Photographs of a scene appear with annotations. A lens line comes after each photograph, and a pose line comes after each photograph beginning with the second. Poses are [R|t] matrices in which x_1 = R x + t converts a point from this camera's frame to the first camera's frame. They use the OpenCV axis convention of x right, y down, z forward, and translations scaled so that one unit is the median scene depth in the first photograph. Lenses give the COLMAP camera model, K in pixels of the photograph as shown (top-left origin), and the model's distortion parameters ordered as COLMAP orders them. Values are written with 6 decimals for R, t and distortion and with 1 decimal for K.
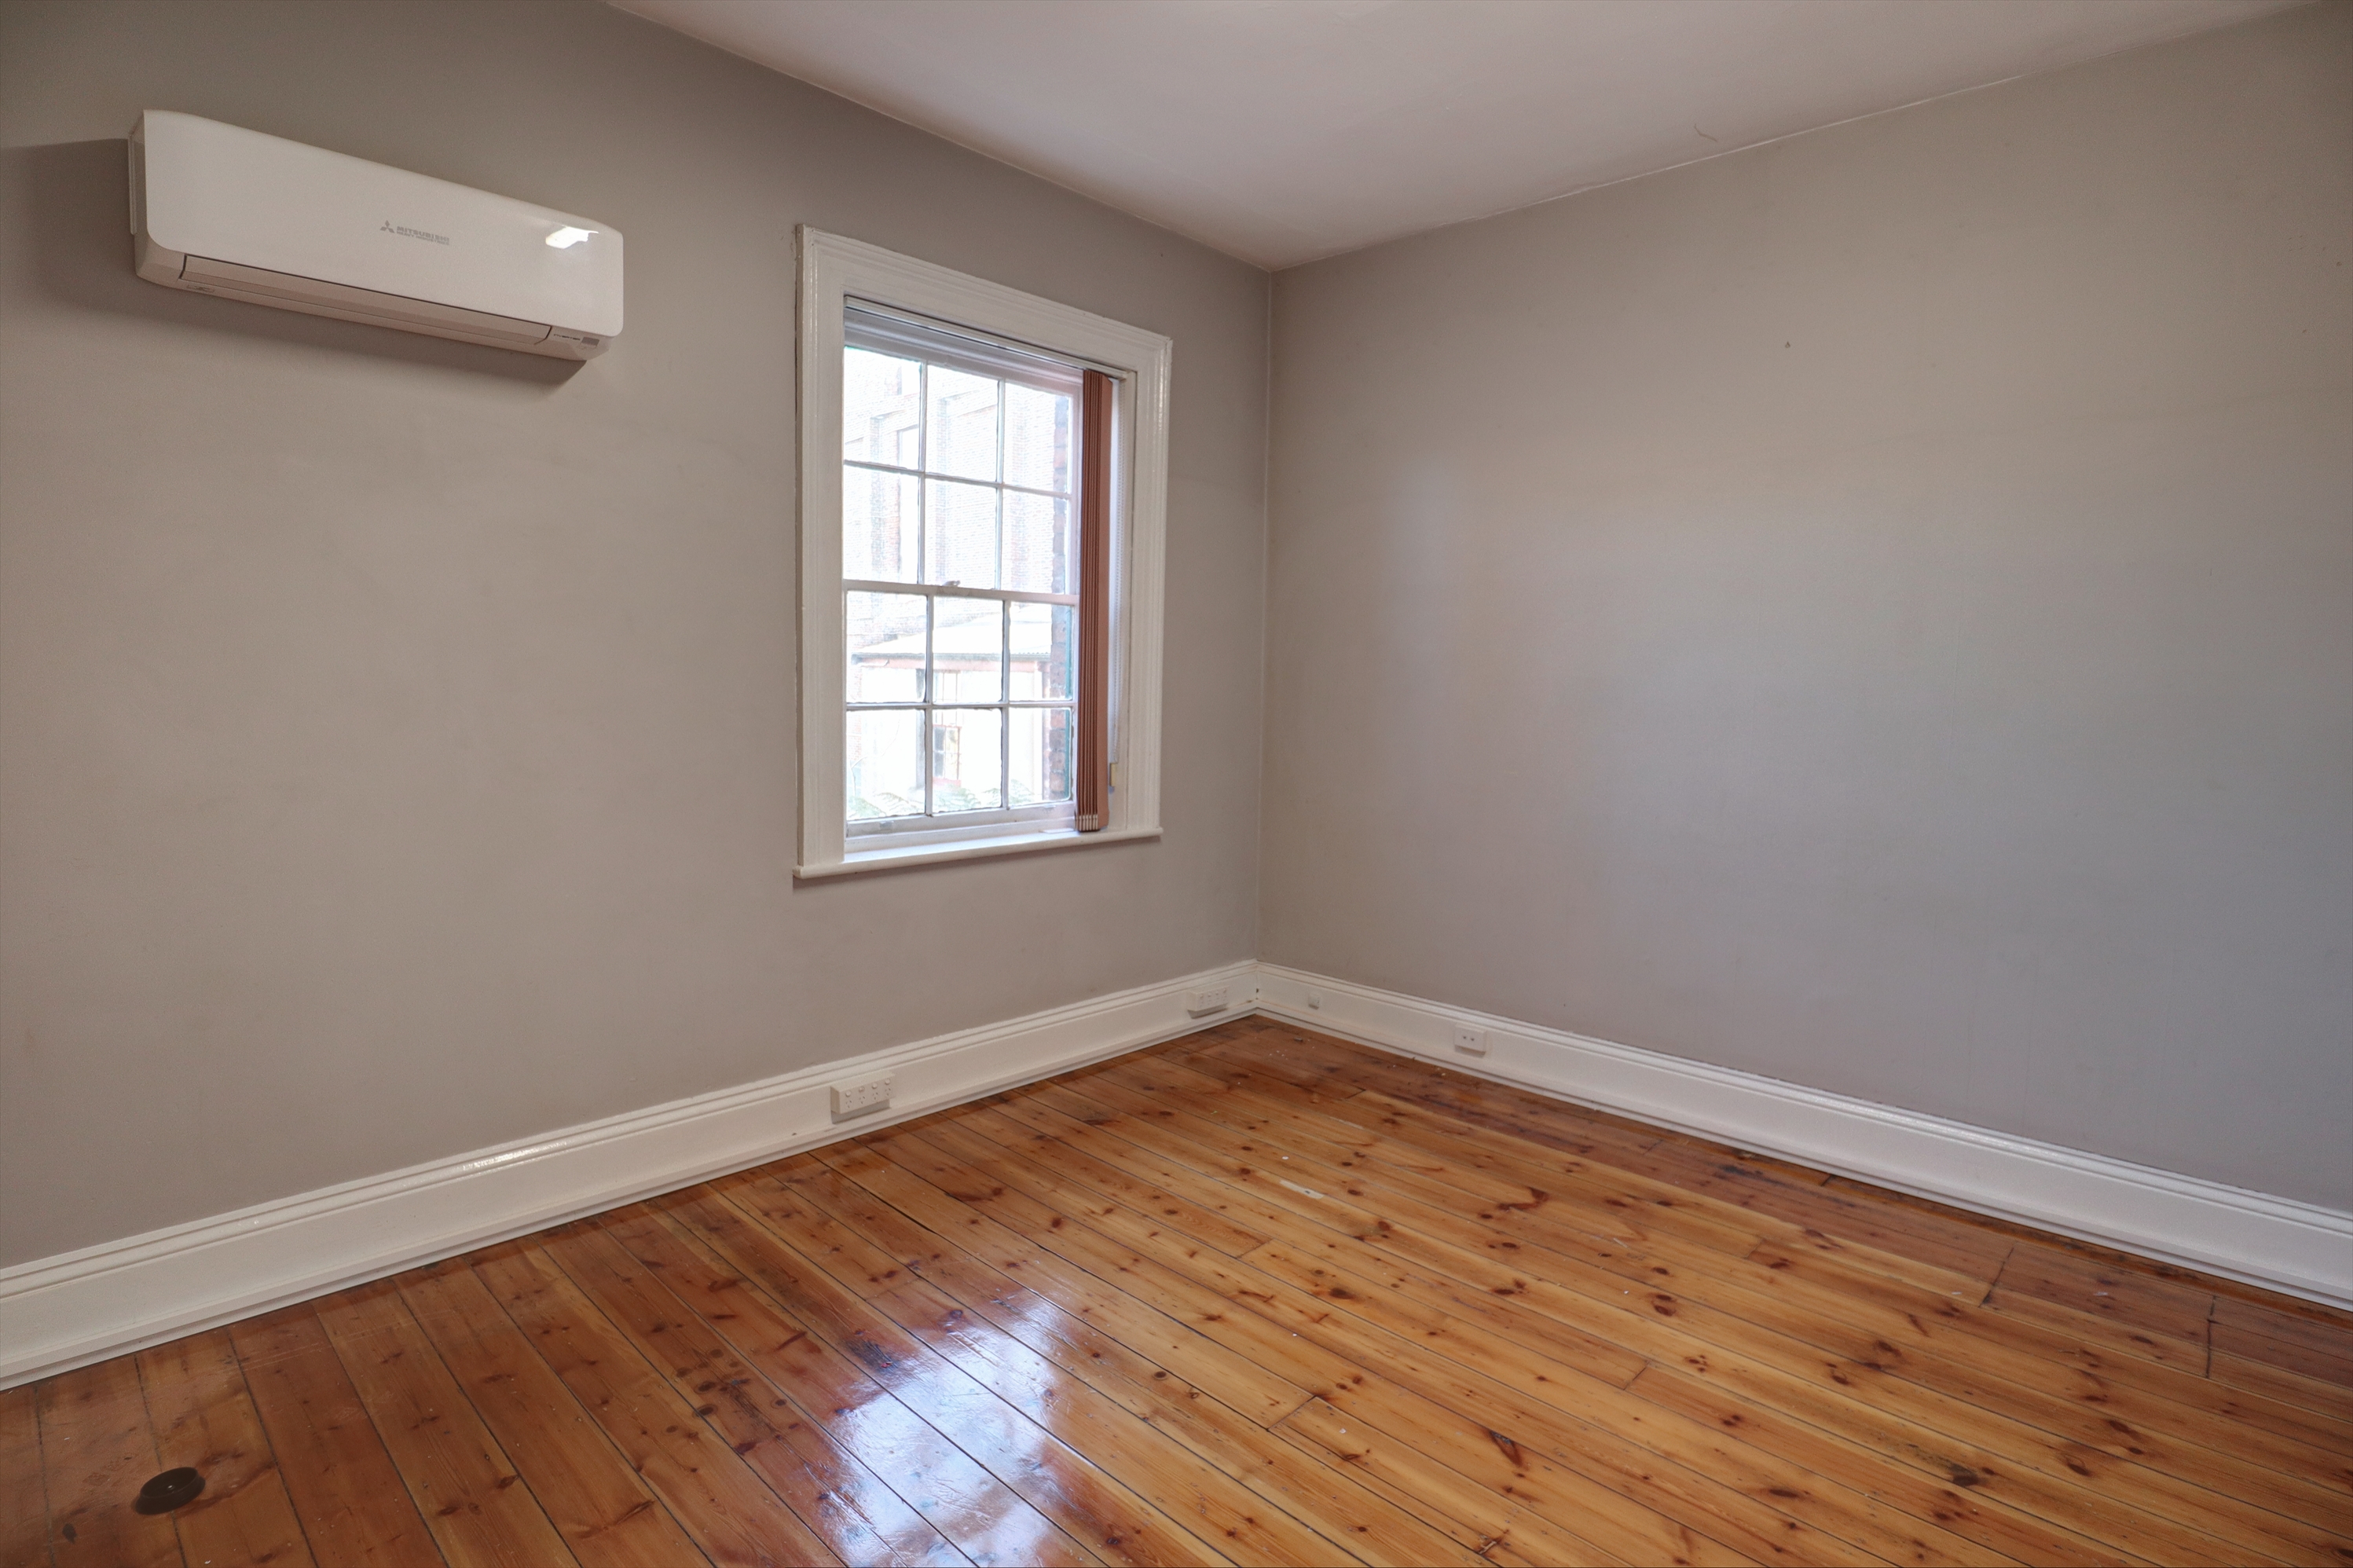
lens RADIAL K [[1202.6, 0, 1177.2], [0, 1202.6, 781.0], [0, 0, 1]] dist [0.026405, 0.000352]
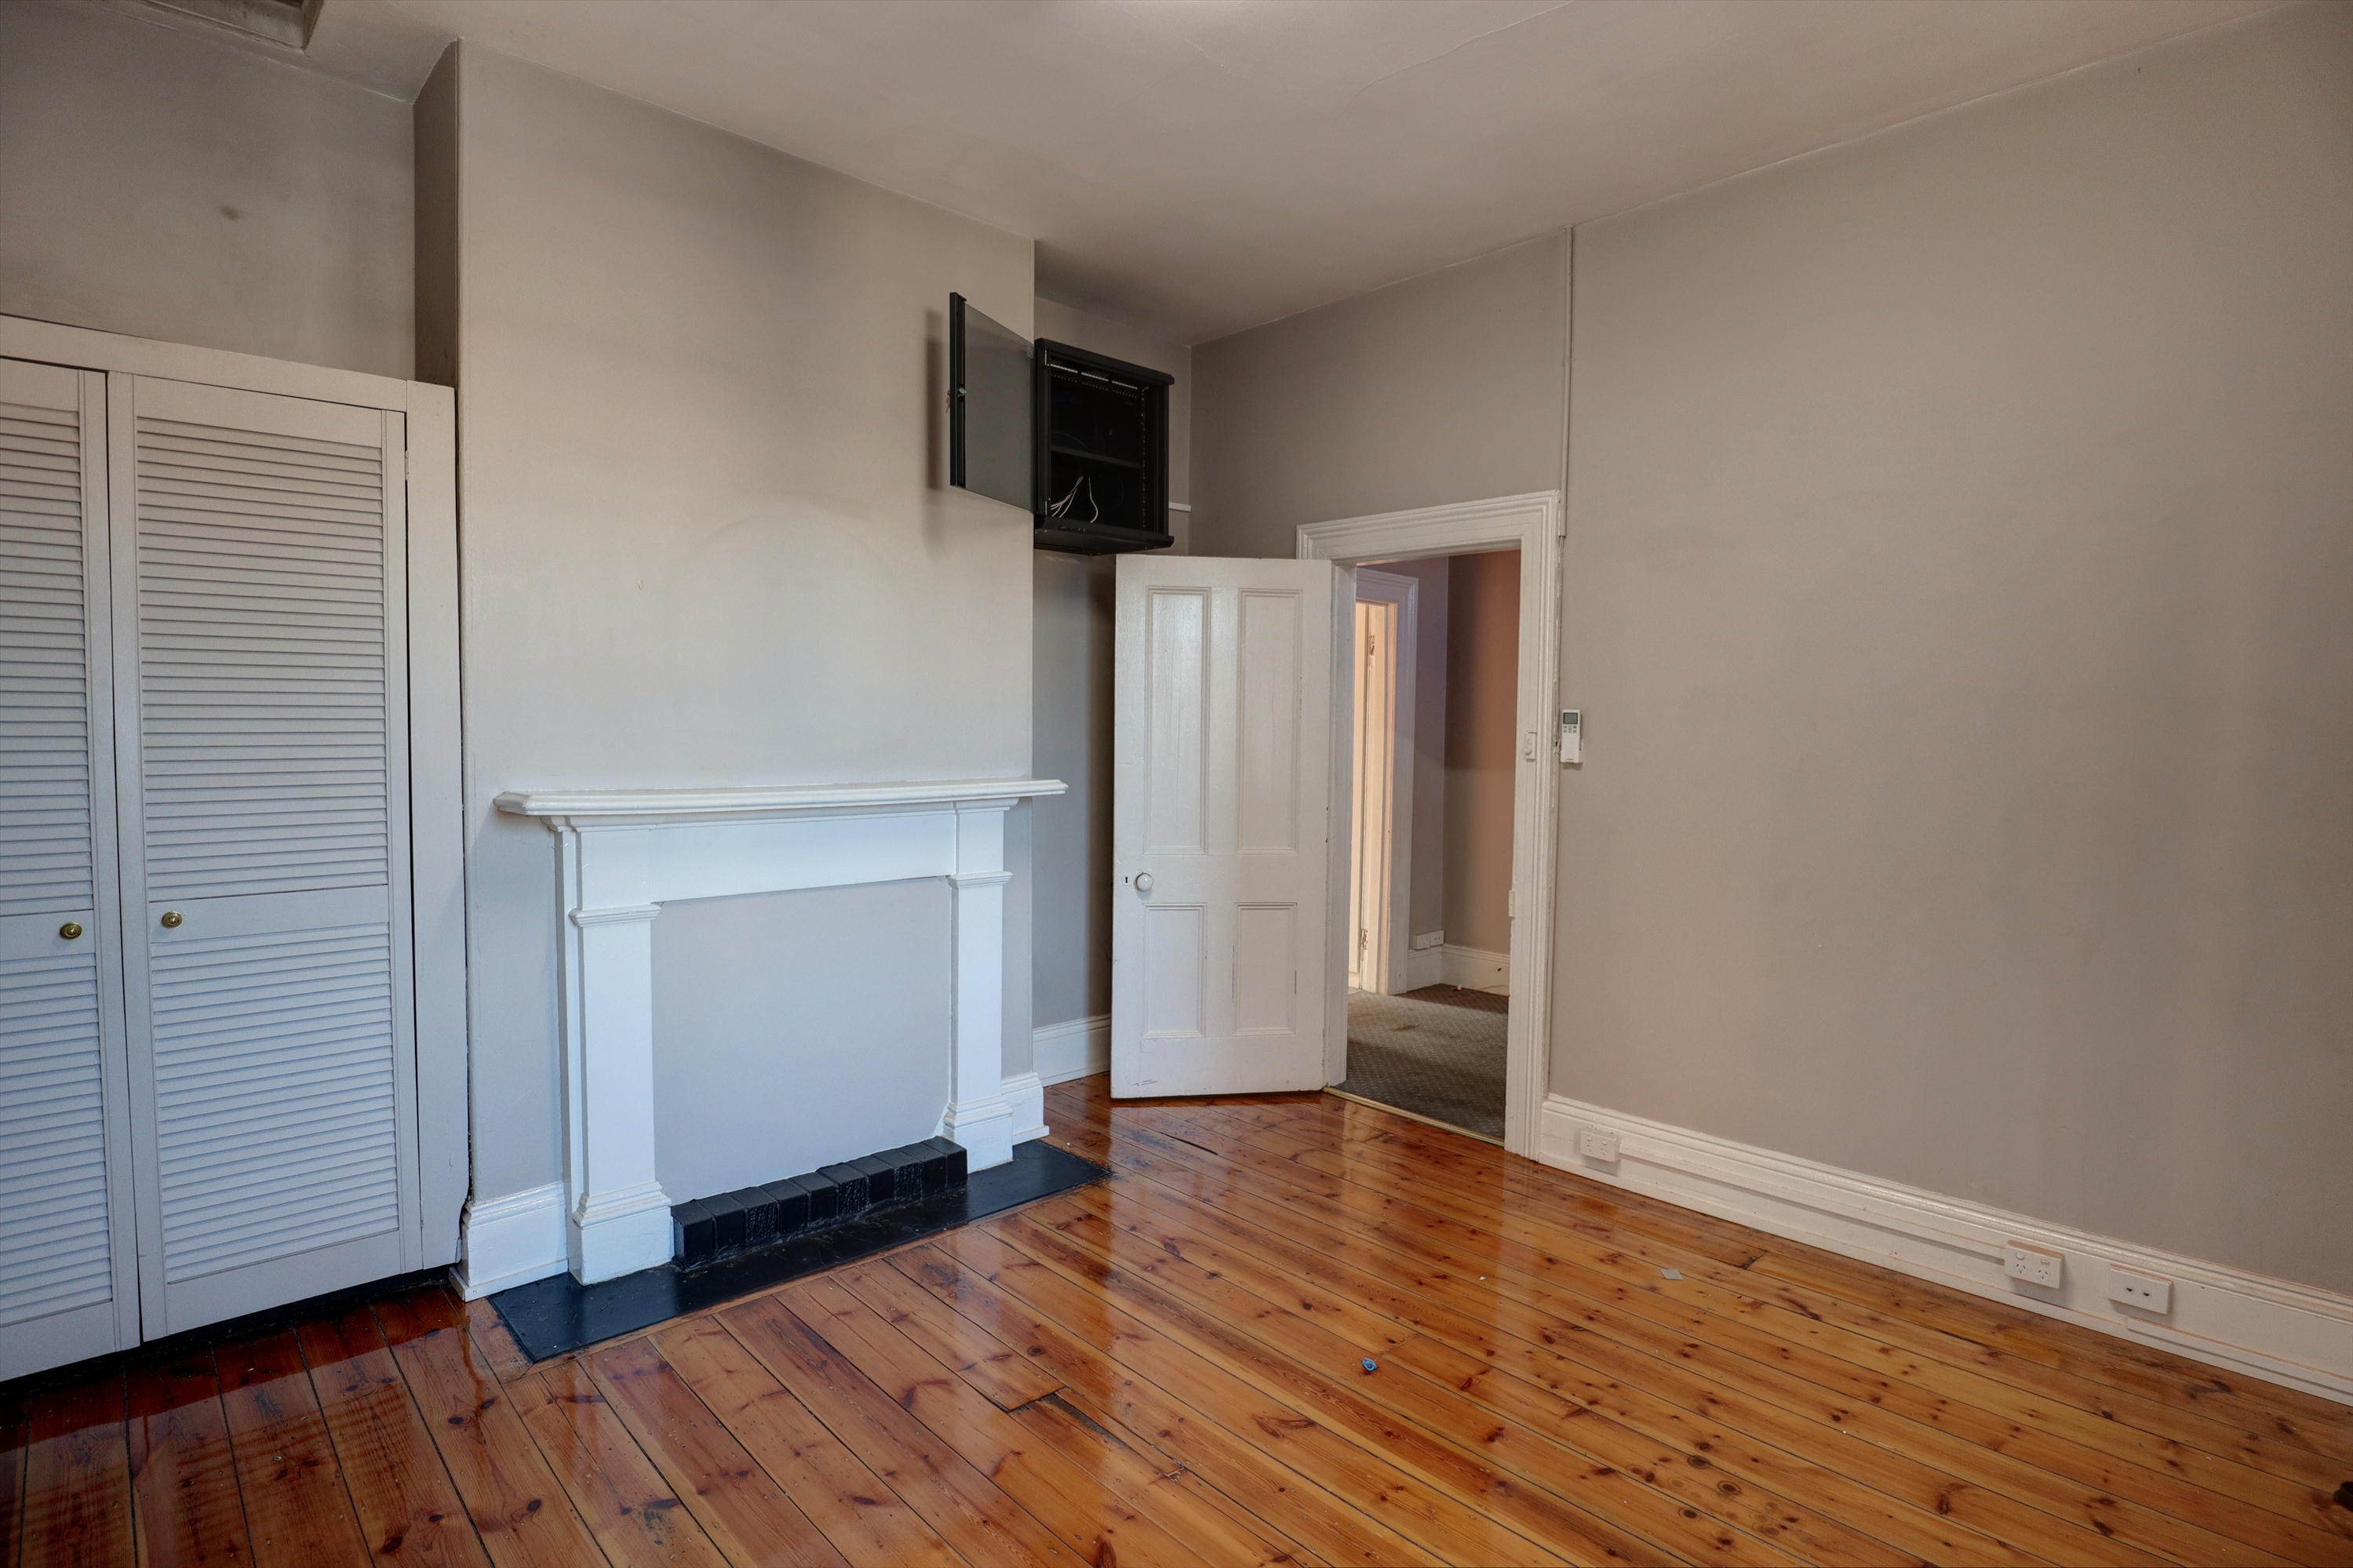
lens RADIAL K [[1202.5, 0, 1178.2], [0, 1202.5, 783.9], [0, 0, 1]] dist [0.026405, 0.000352]
pose [[-0.997303, -0.048377, 0.055188, 0.214865], [-0.039773, 0.988256, 0.147540, -0.181916], [-0.061677, 0.144947, -0.987515, 1.985594]]
